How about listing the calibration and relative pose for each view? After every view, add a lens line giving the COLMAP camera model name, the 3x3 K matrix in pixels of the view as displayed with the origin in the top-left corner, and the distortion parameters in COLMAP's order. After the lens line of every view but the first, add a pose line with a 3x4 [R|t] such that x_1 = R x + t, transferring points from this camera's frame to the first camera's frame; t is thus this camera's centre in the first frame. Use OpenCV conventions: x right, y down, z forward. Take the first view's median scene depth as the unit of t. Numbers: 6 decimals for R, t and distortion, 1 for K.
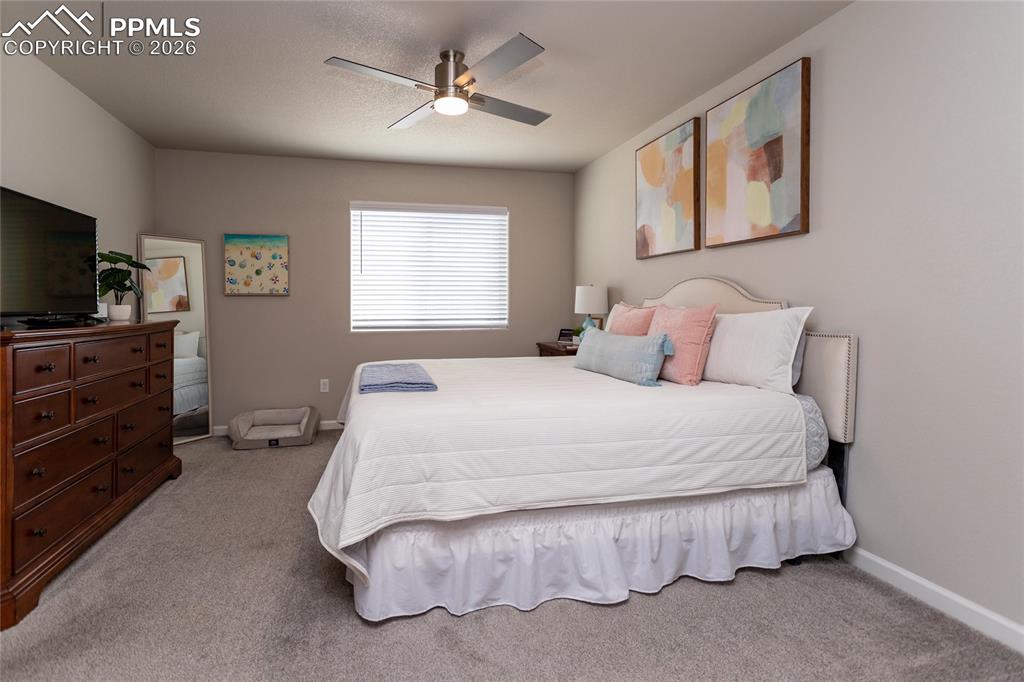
lens RADIAL K [[524.7, 0, 509.3], [0, 524.7, 310.1], [0, 0, 1]] dist [0.000901, -0.000023]
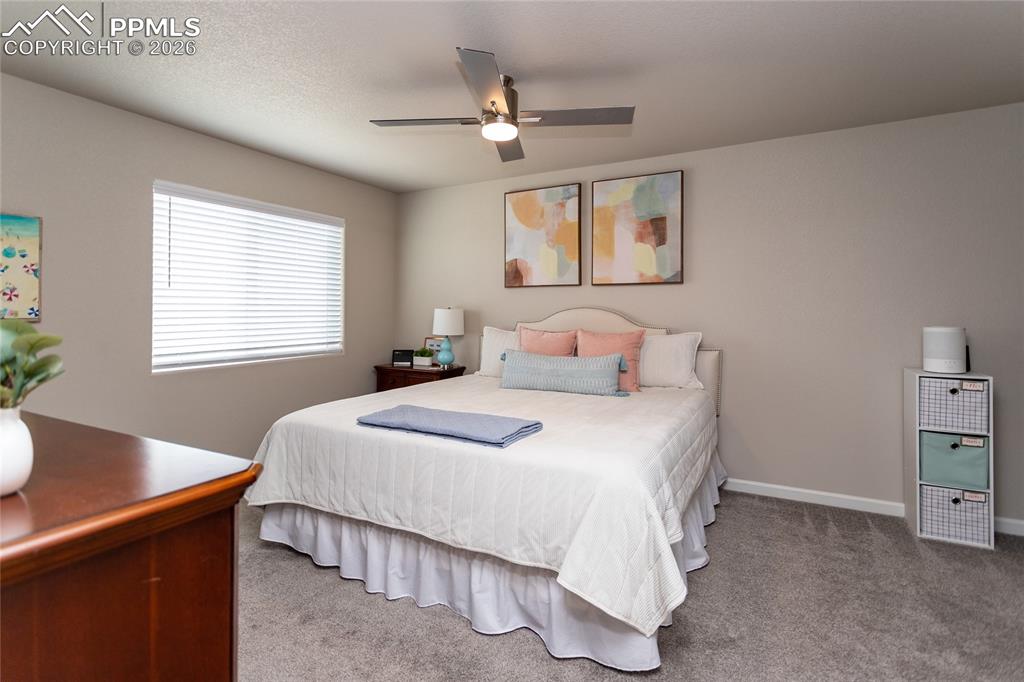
lens RADIAL K [[490.0, 0, 512.0], [0, 490.0, 307.4], [0, 0, 1]] dist [-0.001645, 0.000000]
pose [[0.656523, 0.007504, 0.754269, -0.635228], [0.003728, 0.999906, -0.013193, -0.044217], [-0.754297, 0.011473, 0.656433, 0.324015]]
